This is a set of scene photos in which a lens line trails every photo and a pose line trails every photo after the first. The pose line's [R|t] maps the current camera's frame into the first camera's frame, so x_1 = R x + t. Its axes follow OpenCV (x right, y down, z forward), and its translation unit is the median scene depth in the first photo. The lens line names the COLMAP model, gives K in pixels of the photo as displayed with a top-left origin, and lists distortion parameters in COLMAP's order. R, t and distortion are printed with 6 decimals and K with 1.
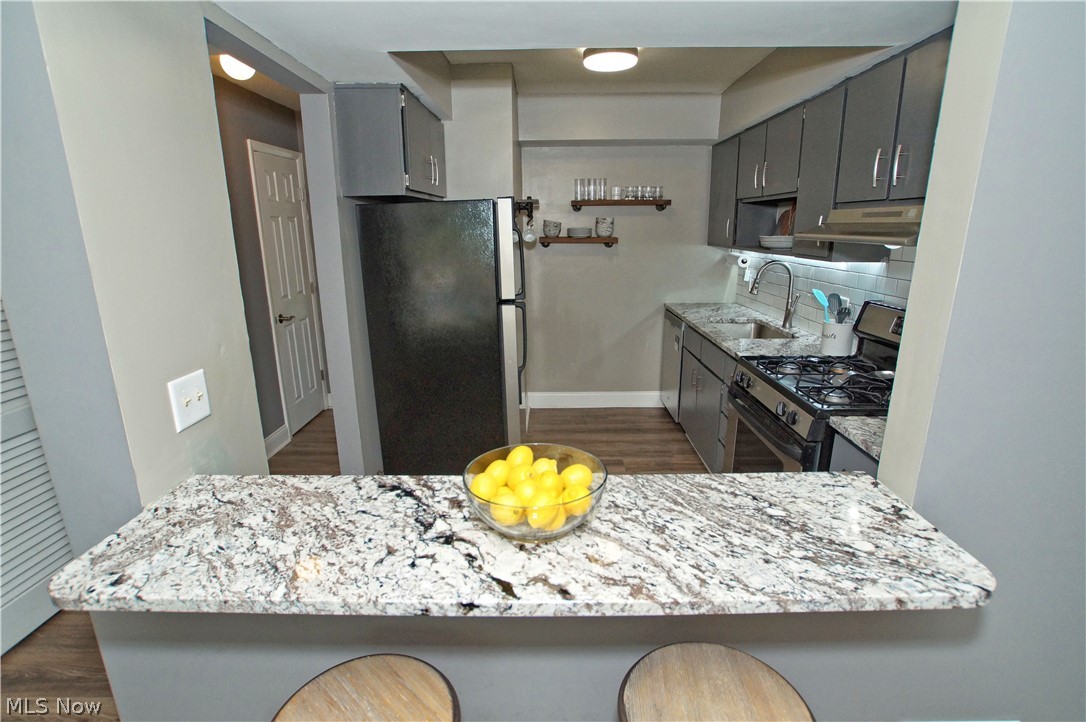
lens RADIAL K [[527.7, 0, 546.7], [0, 527.7, 357.9], [0, 0, 1]] dist [-0.026141, 0.001674]
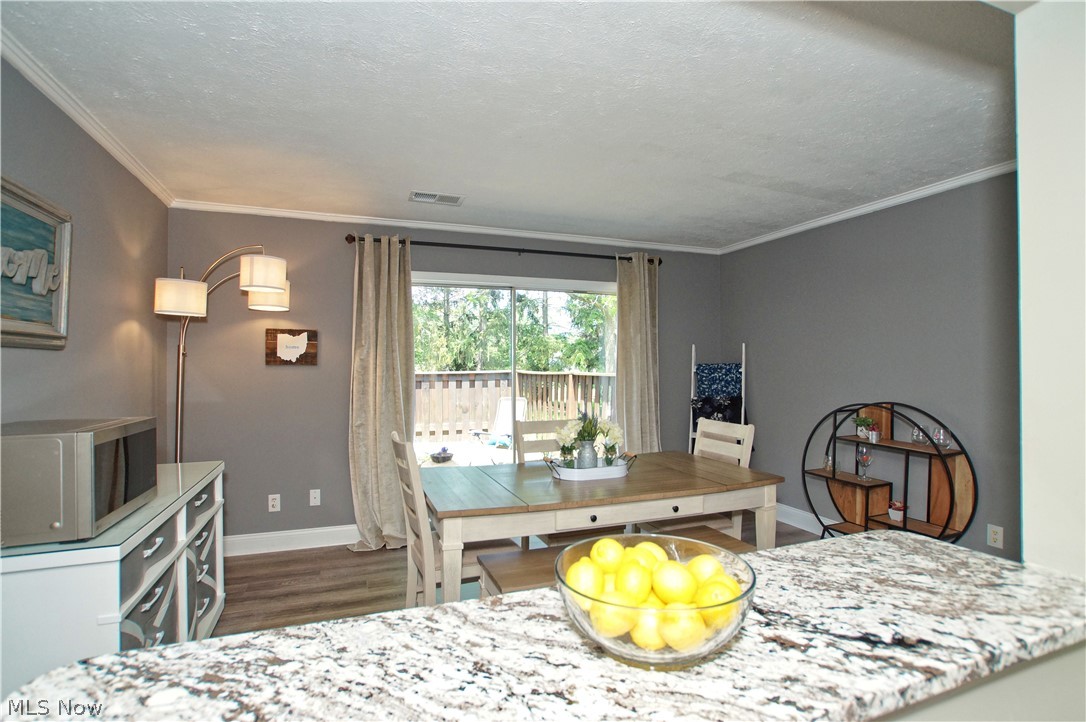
lens RADIAL K [[527.7, 0, 539.0], [0, 527.7, 359.3], [0, 0, 1]] dist [-0.026141, 0.001674]
pose [[-0.932291, 0.002434, -0.361702, 0.351701], [-0.082506, 0.972184, 0.219205, -0.187442], [0.352174, 0.234205, -0.906157, 1.402625]]
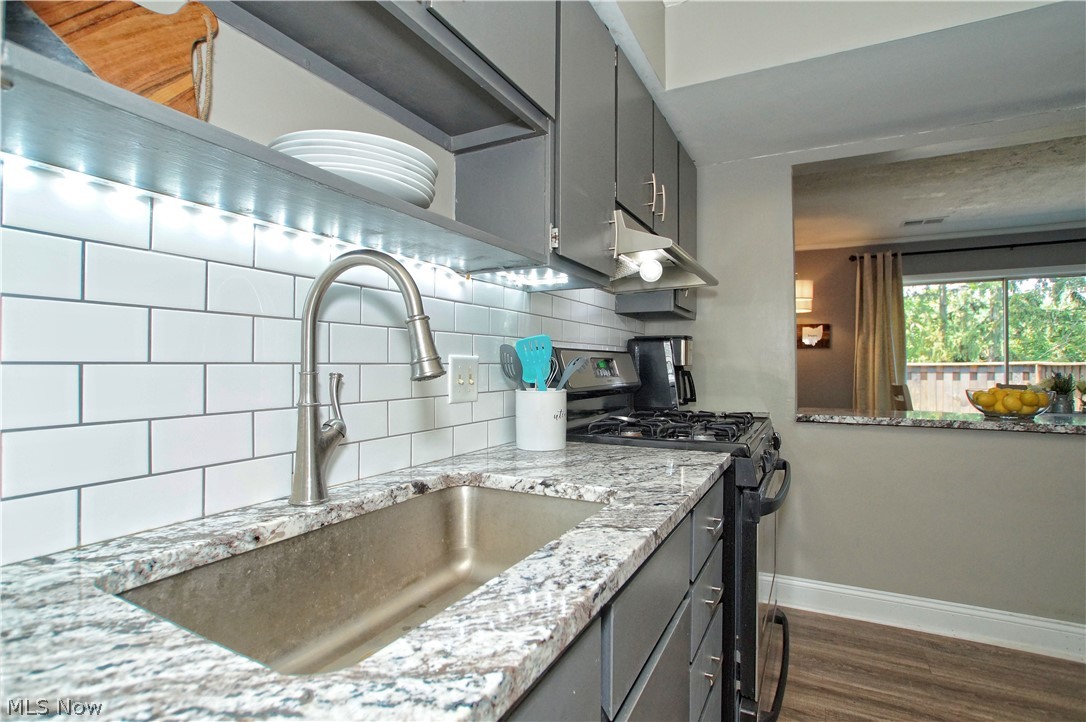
lens RADIAL K [[527.7, 0, 540.5], [0, 527.7, 358.8], [0, 0, 1]] dist [-0.026141, 0.001674]
pose [[-0.893255, 0.009563, 0.449449, 0.467126], [0.112185, 0.972885, 0.202261, -0.298364], [-0.435327, 0.231093, -0.870107, 2.104762]]
